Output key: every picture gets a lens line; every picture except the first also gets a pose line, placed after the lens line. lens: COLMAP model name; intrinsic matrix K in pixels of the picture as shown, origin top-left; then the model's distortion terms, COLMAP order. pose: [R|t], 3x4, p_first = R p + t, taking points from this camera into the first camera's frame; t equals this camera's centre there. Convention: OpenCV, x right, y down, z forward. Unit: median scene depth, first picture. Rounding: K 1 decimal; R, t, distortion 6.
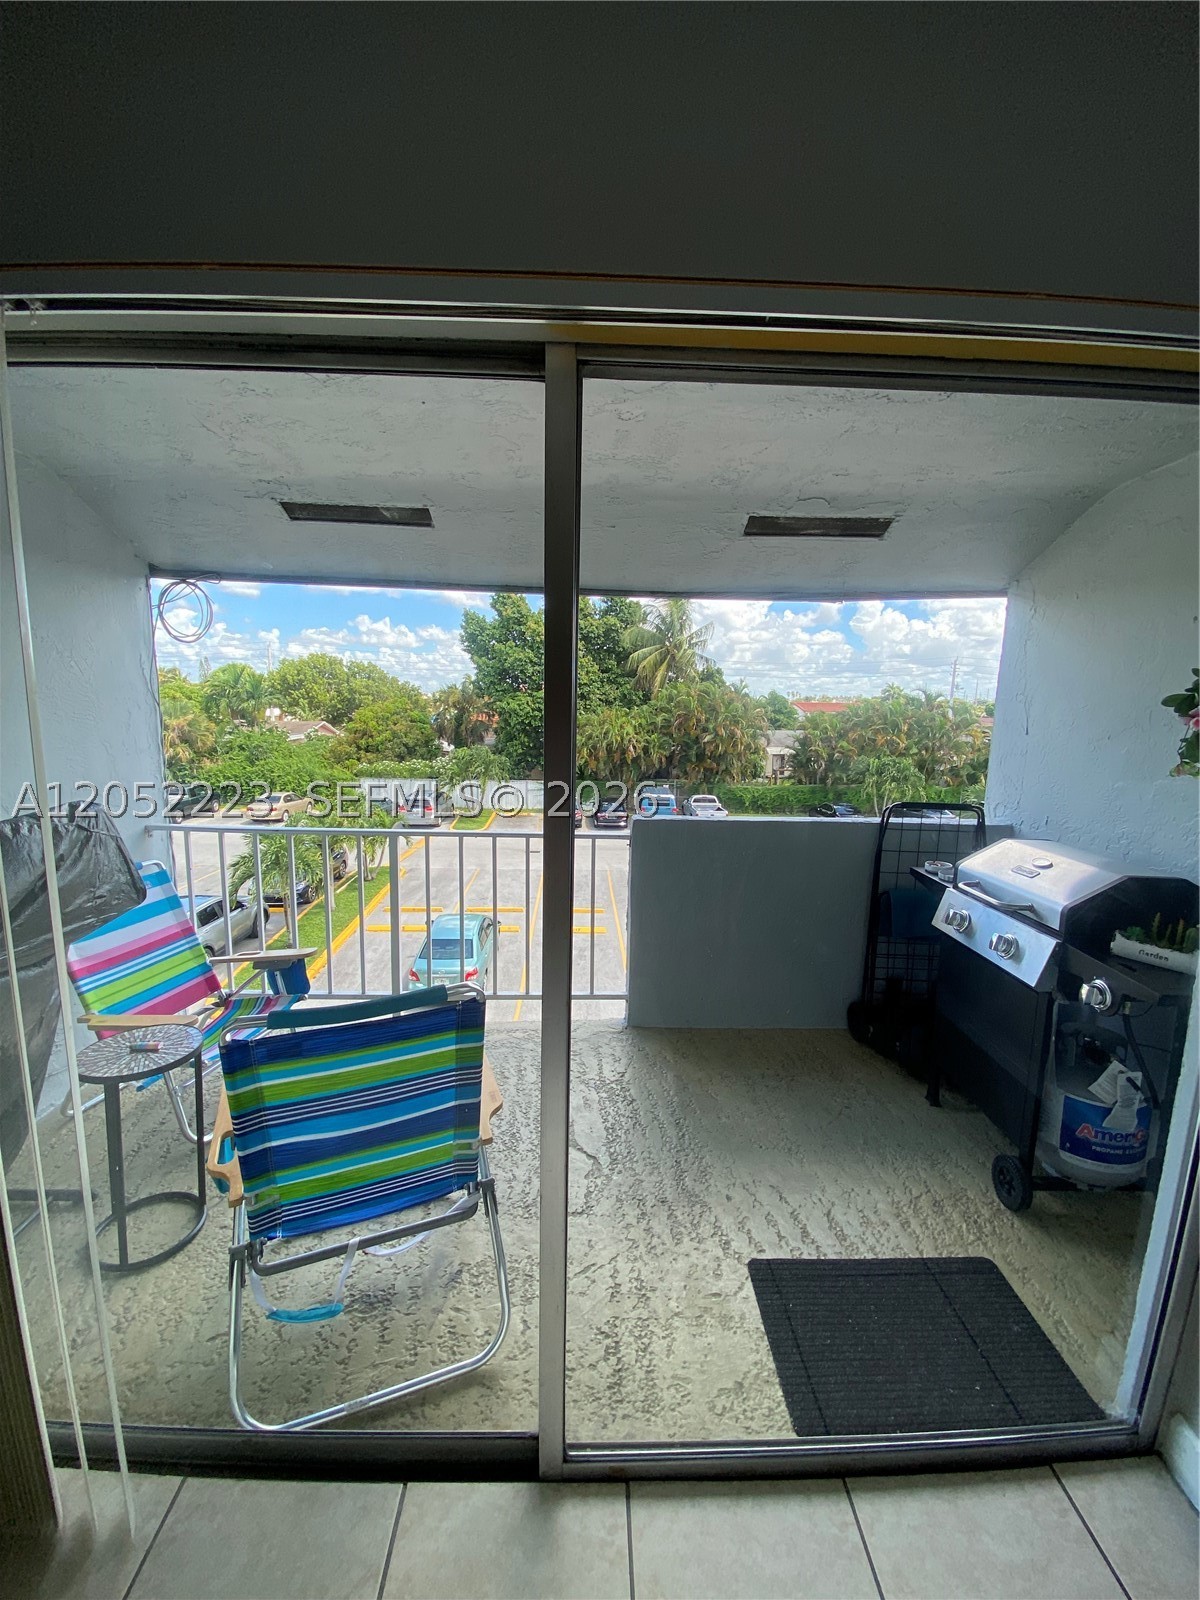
lens RADIAL K [[643.3, 0, 601.3], [0, 643.3, 795.1], [0, 0, 1]] dist [0.027298, -0.022658]
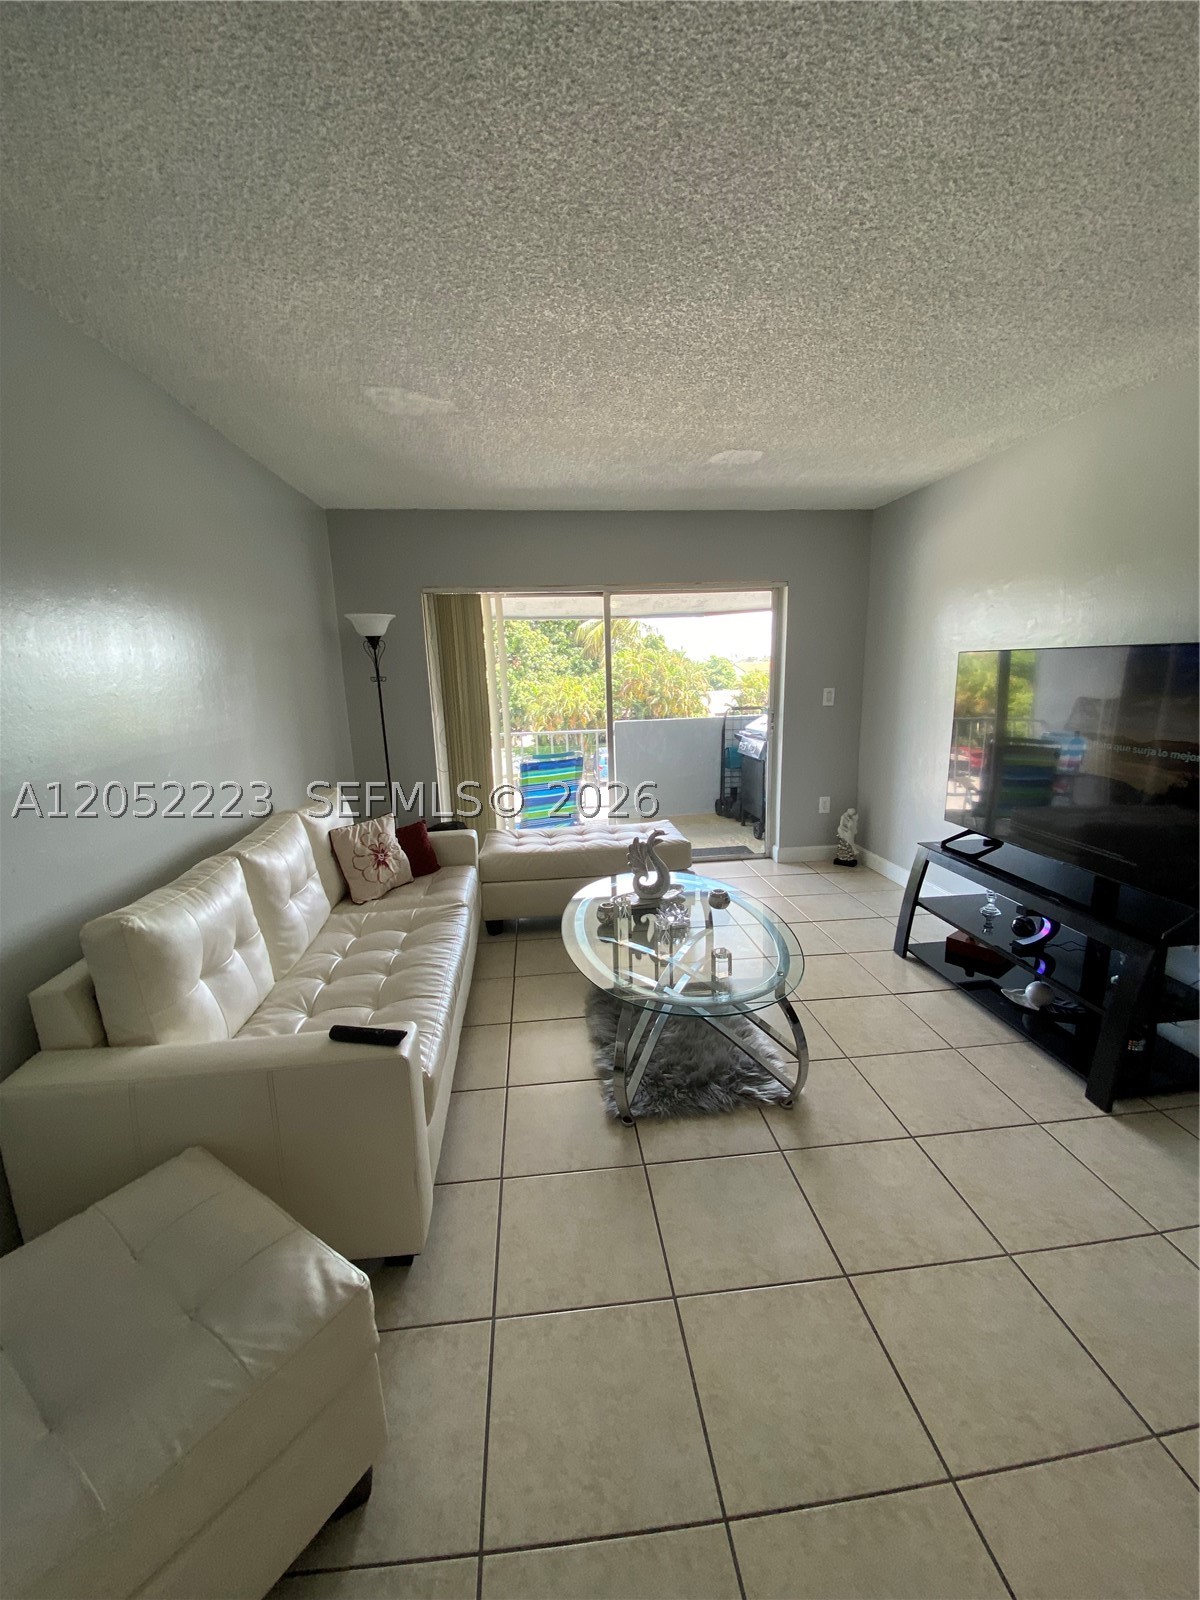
lens RADIAL K [[645.3, 0, 599.3], [0, 645.3, 803.2], [0, 0, 1]] dist [0.032496, 0.000124]
pose [[0.995824, -0.061389, 0.067569, -0.012231], [0.057397, 0.996576, 0.059518, 0.013089], [-0.070992, -0.055391, 0.995938, -0.088331]]
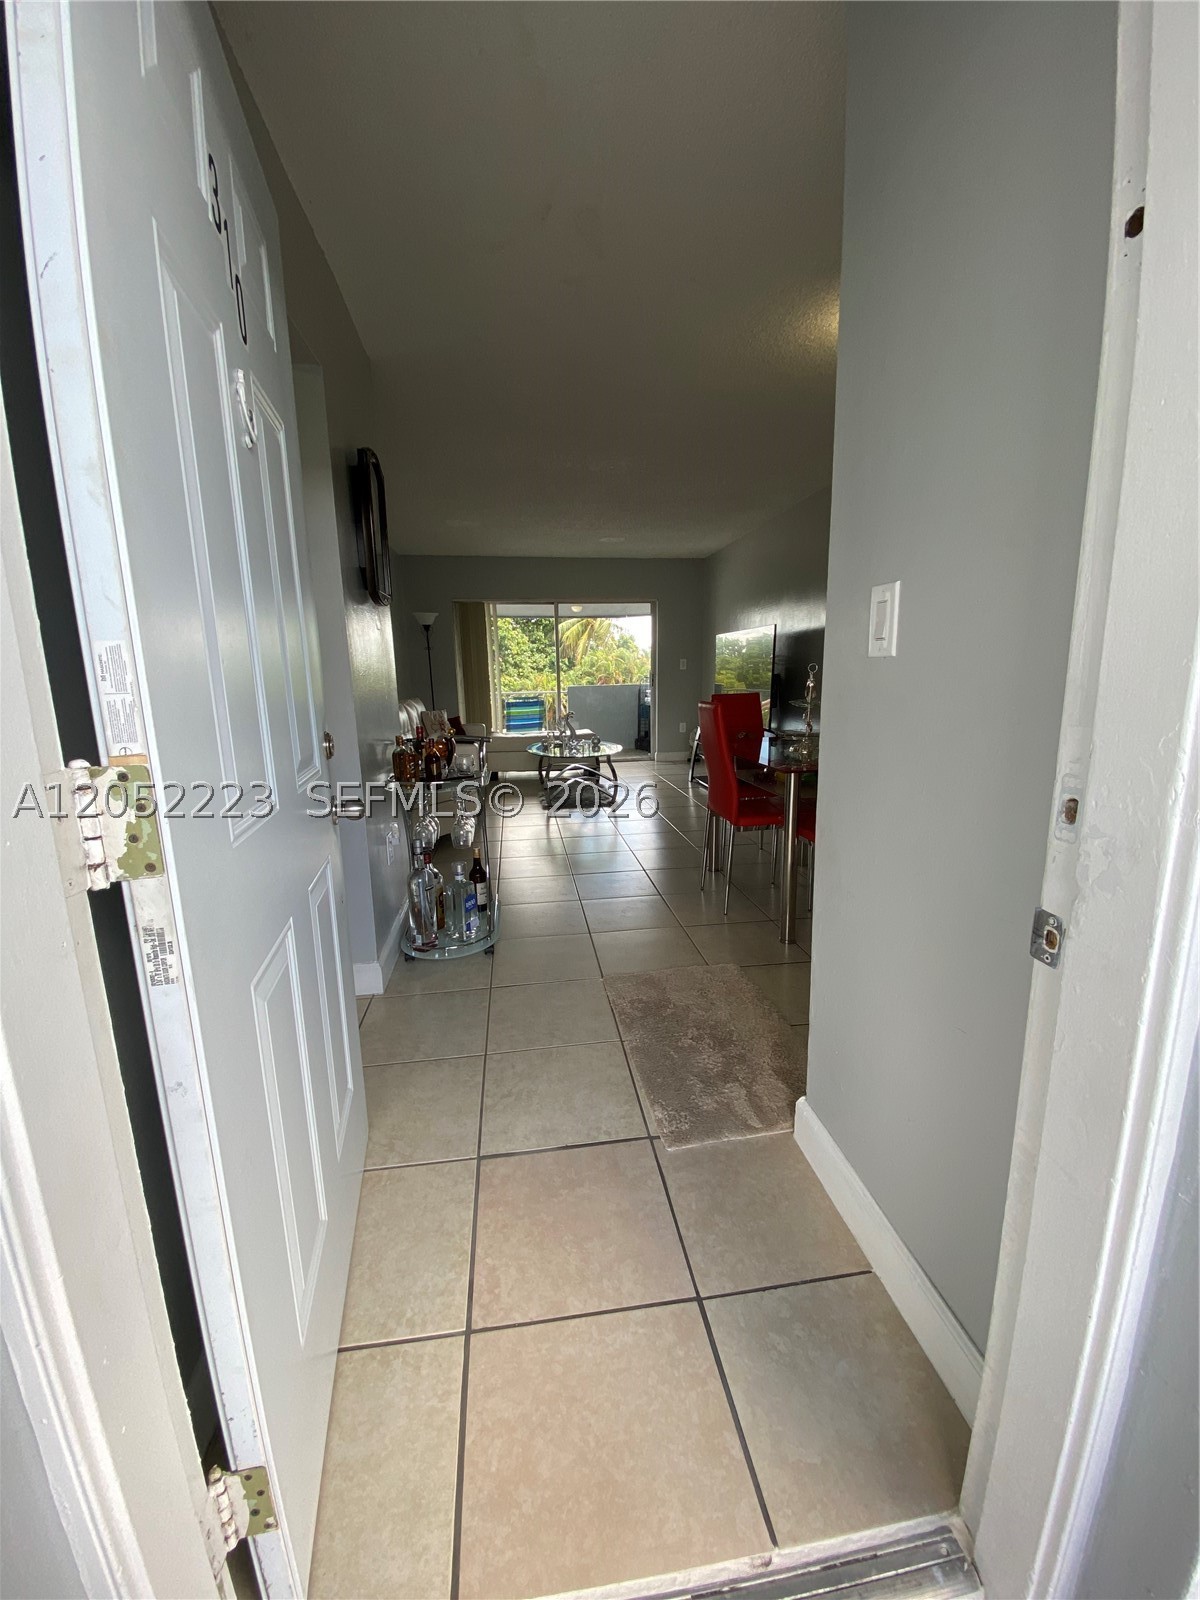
lens RADIAL K [[643.3, 0, 601.3], [0, 643.3, 795.1], [0, 0, 1]] dist [0.027298, -0.022658]
pose [[0.993176, -0.053963, 0.103385, -0.010716], [0.049310, 0.997675, 0.047051, 0.035558], [-0.105683, -0.041632, 0.993528, -0.182991]]
